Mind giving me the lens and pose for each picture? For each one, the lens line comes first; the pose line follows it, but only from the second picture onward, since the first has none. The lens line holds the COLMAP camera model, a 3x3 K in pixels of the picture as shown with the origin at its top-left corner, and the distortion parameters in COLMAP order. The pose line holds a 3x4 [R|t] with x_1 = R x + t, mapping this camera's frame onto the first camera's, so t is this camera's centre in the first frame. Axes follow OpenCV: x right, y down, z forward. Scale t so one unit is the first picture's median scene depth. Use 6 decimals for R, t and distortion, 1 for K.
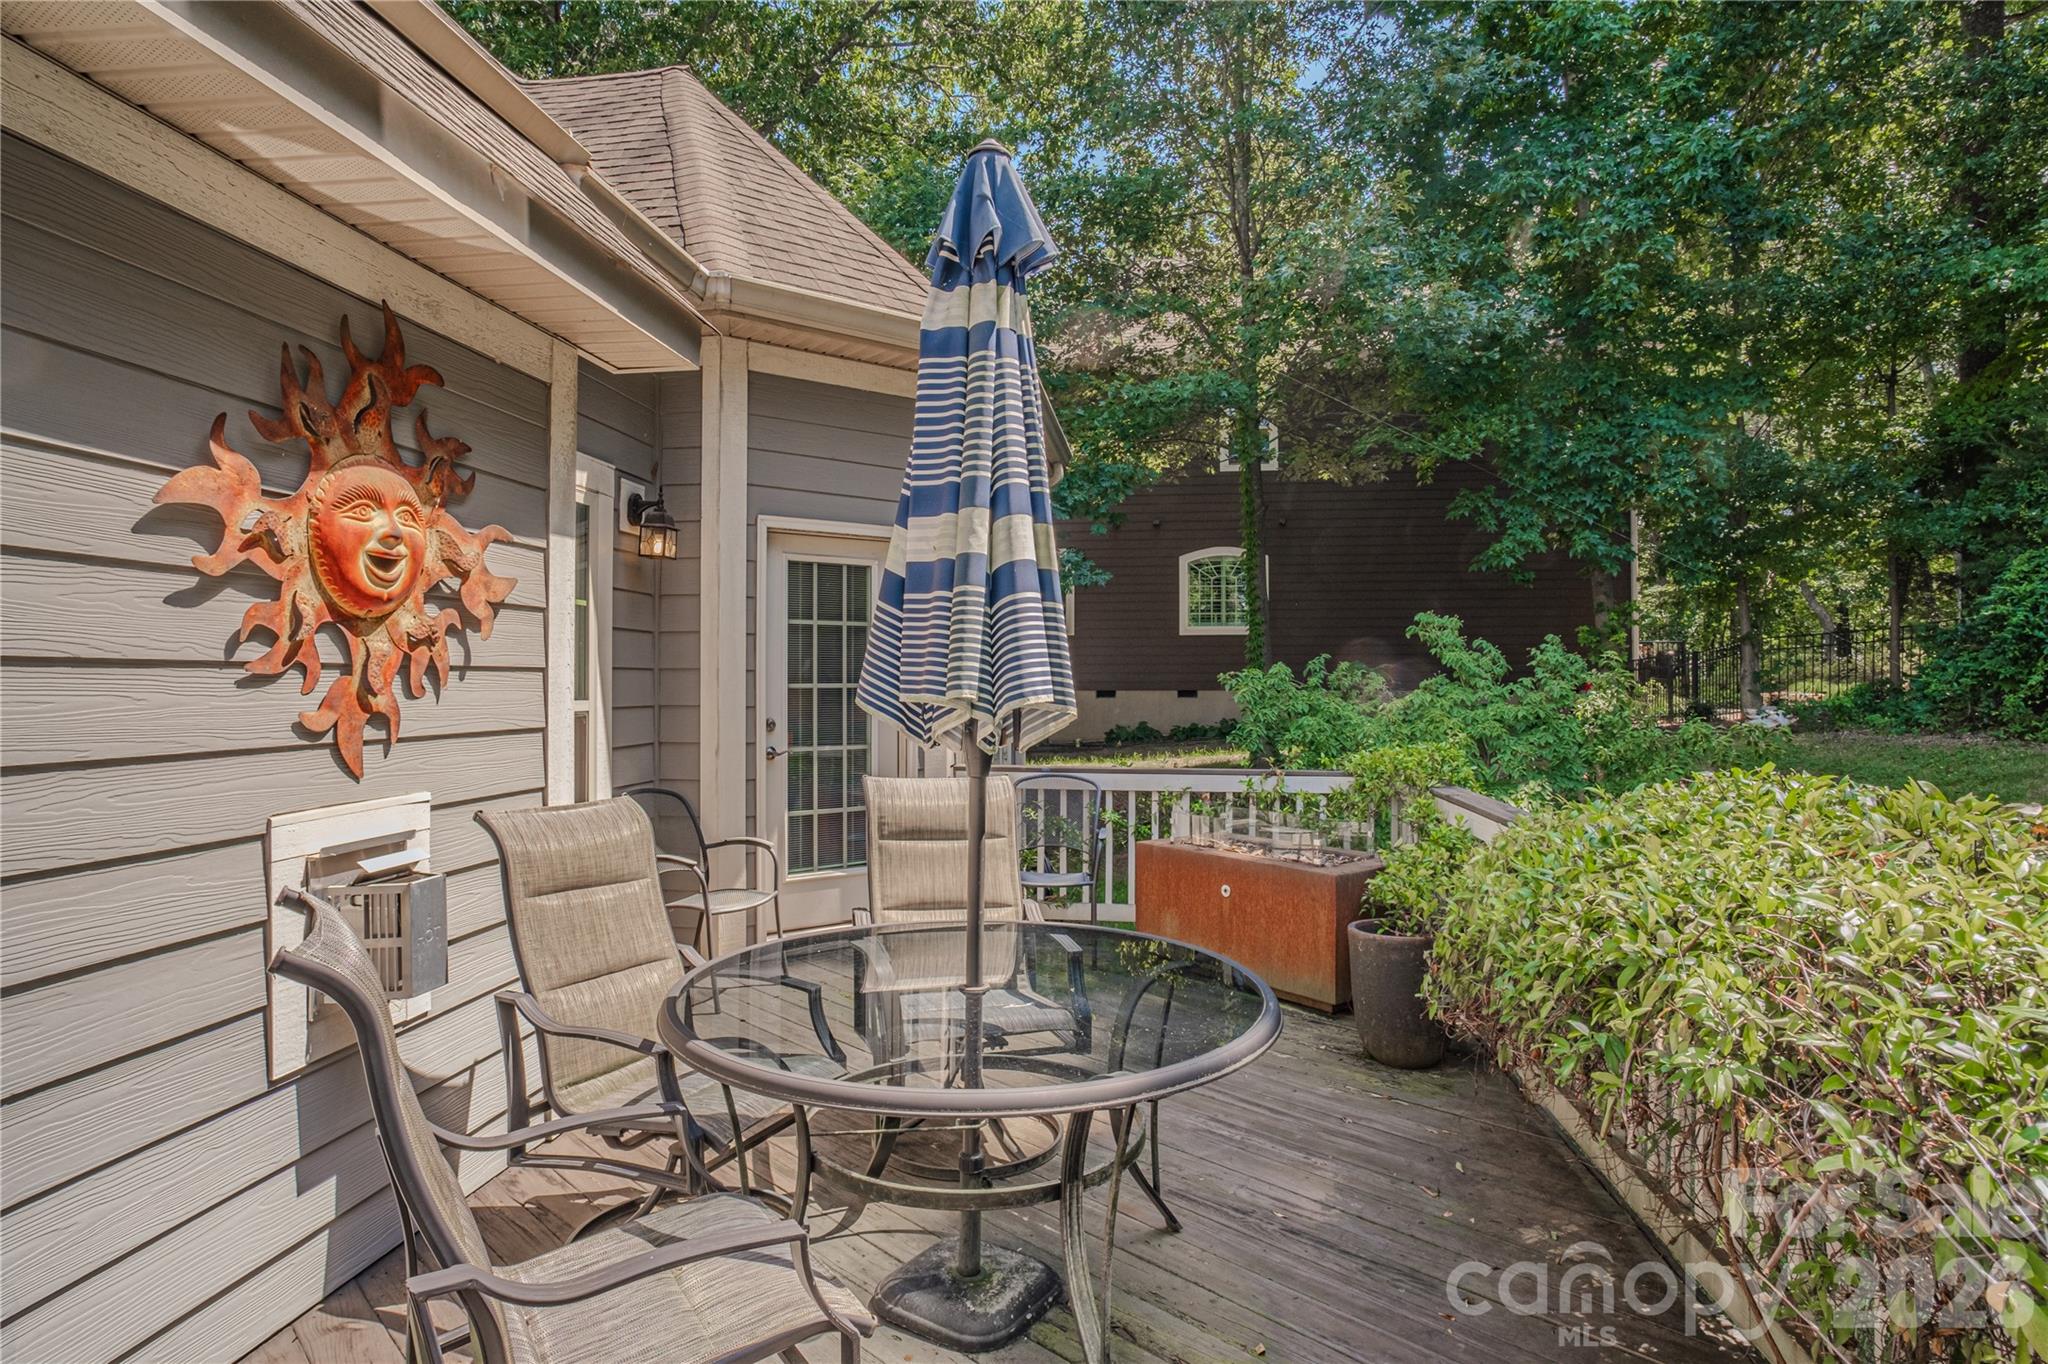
lens RADIAL K [[1110.2, 0, 1030.8], [0, 1110.2, 678.1], [0, 0, 1]] dist [-0.020249, 0.000885]
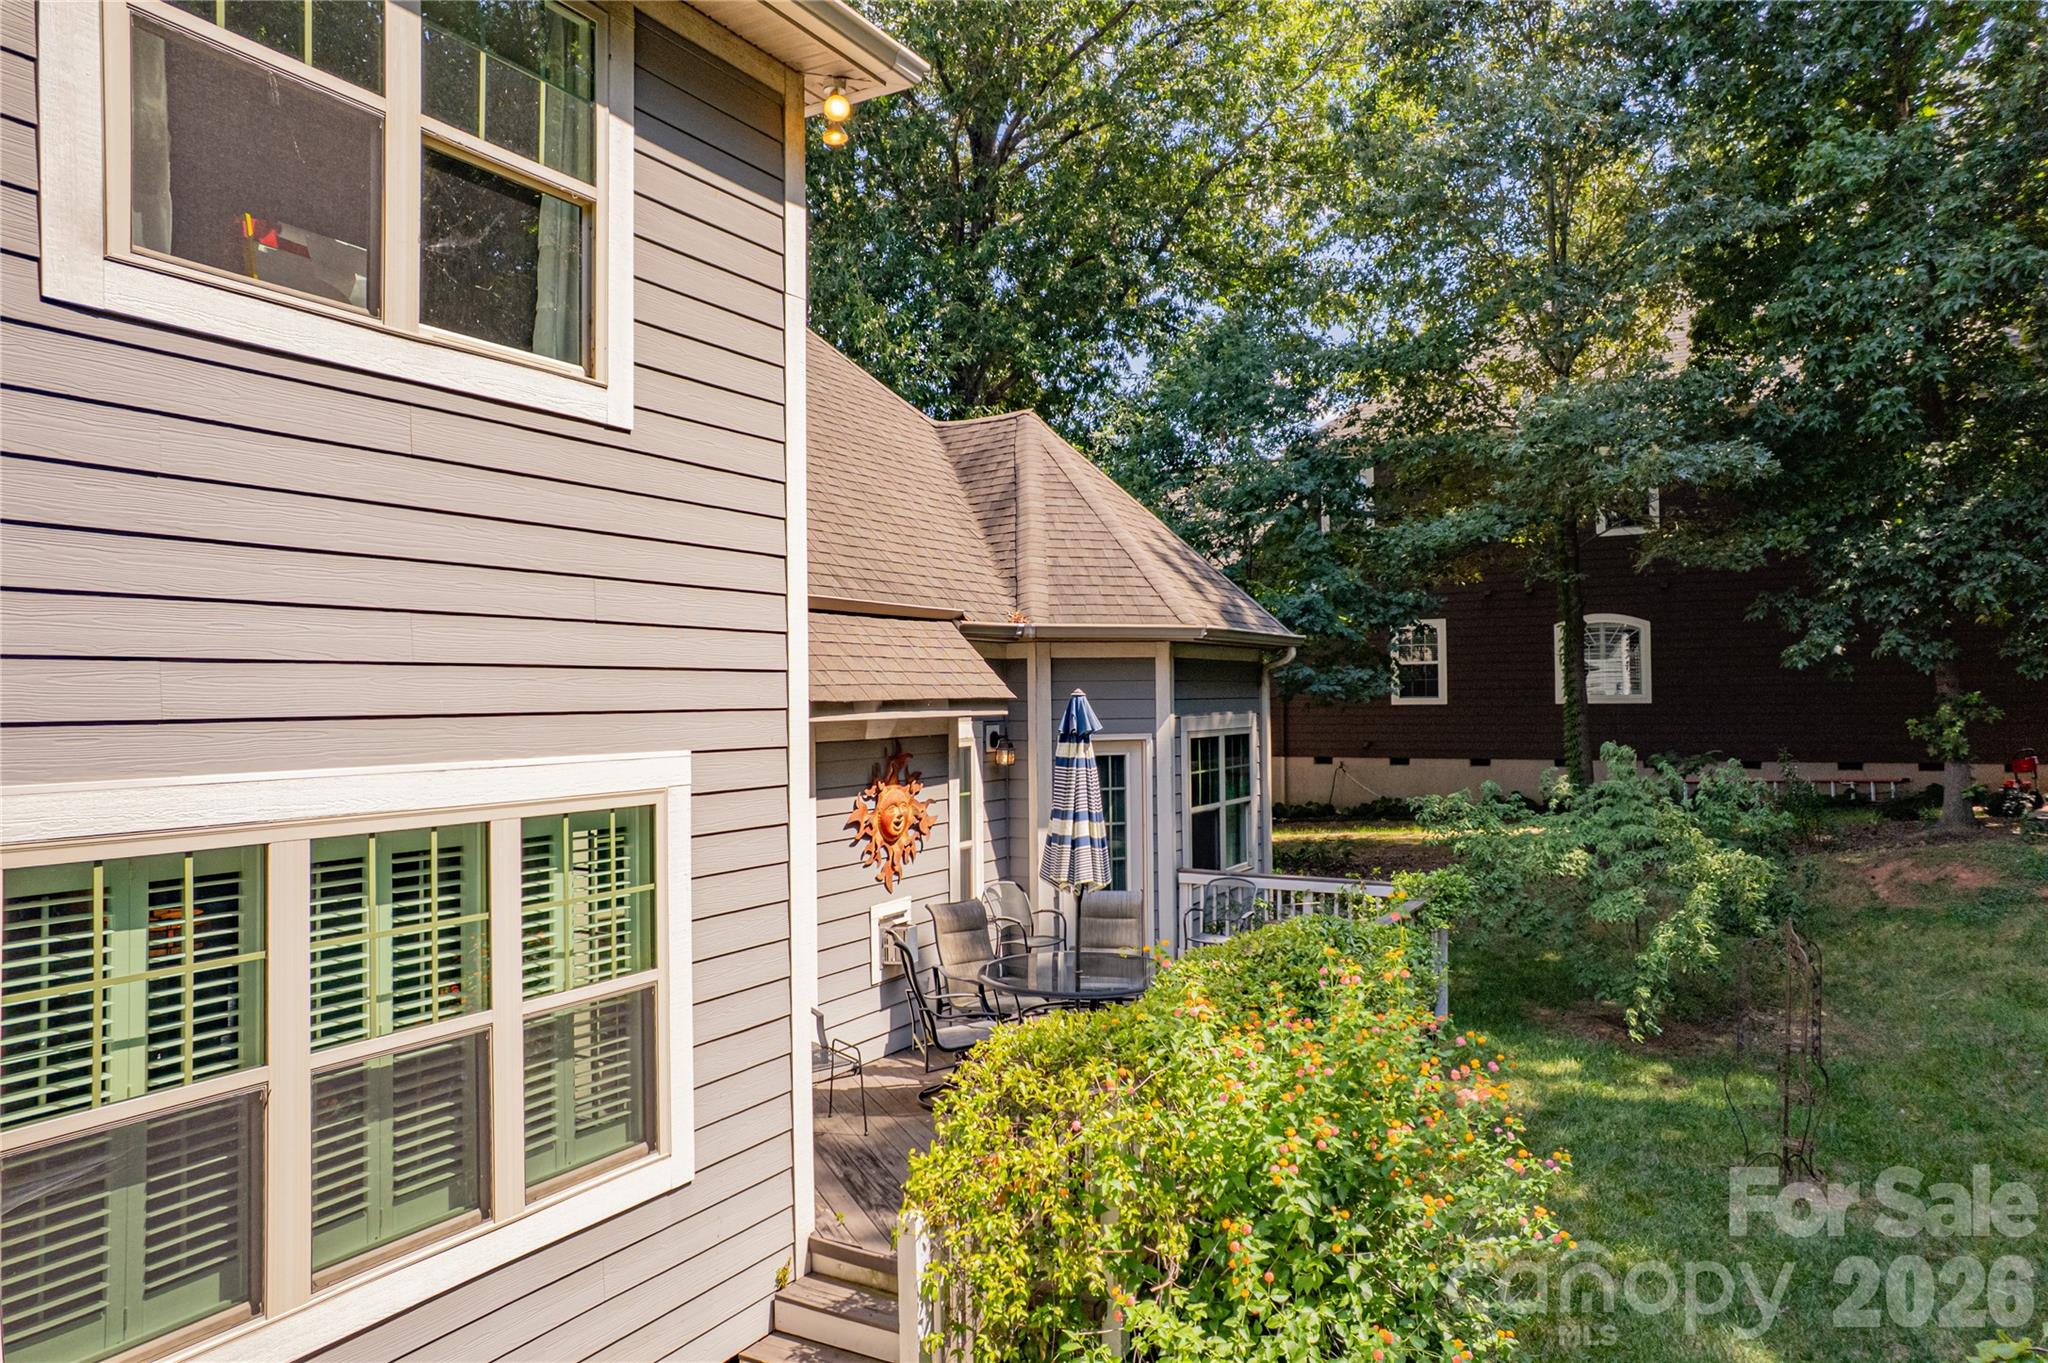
lens RADIAL K [[1328.8, 0, 1019.2], [0, 1328.8, 682.5], [0, 0, 1]] dist [-0.068442, 0.058913]
pose [[0.928790, -0.015527, -0.370281, 1.087764], [0.012257, 0.999862, -0.011182, -0.444699], [0.370404, 0.005847, 0.928852, -2.281131]]
